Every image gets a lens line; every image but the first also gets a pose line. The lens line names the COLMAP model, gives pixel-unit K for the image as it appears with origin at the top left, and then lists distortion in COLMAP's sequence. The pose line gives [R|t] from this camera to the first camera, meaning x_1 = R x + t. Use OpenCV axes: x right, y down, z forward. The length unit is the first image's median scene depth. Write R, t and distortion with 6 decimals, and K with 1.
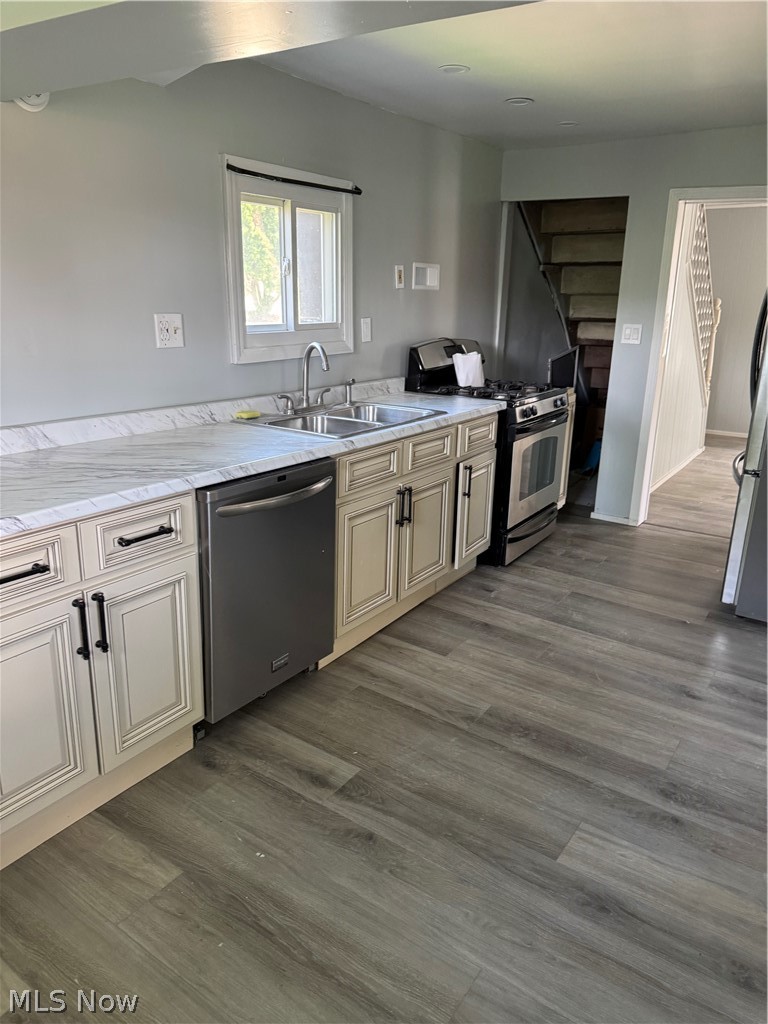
lens RADIAL K [[719.1, 0, 384.0], [0, 719.1, 512.0], [0, 0, 1]] dist [0.056703, -0.059604]
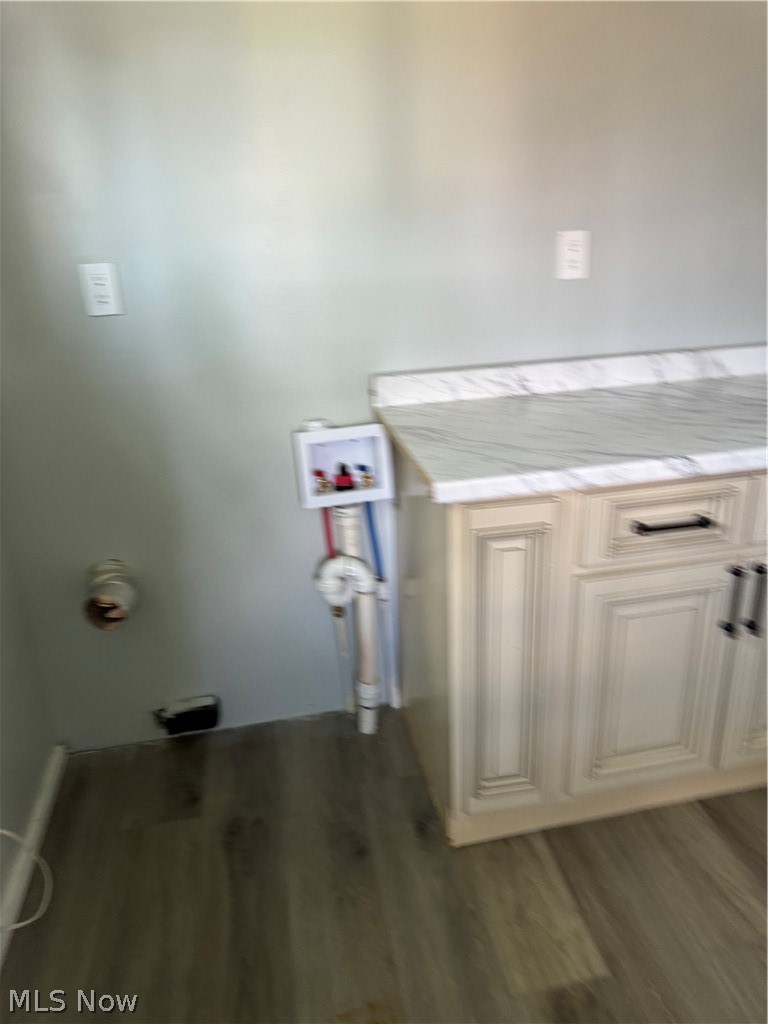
lens RADIAL K [[715.4, 0, 384.0], [0, 715.4, 512.0], [0, 0, 1]] dist [0.111909, -0.161592]
pose [[0.703395, 0.206859, -0.680033, -0.152643], [-0.141751, 0.978322, 0.150974, -0.007308], [0.696521, -0.009799, 0.717469, 0.128950]]
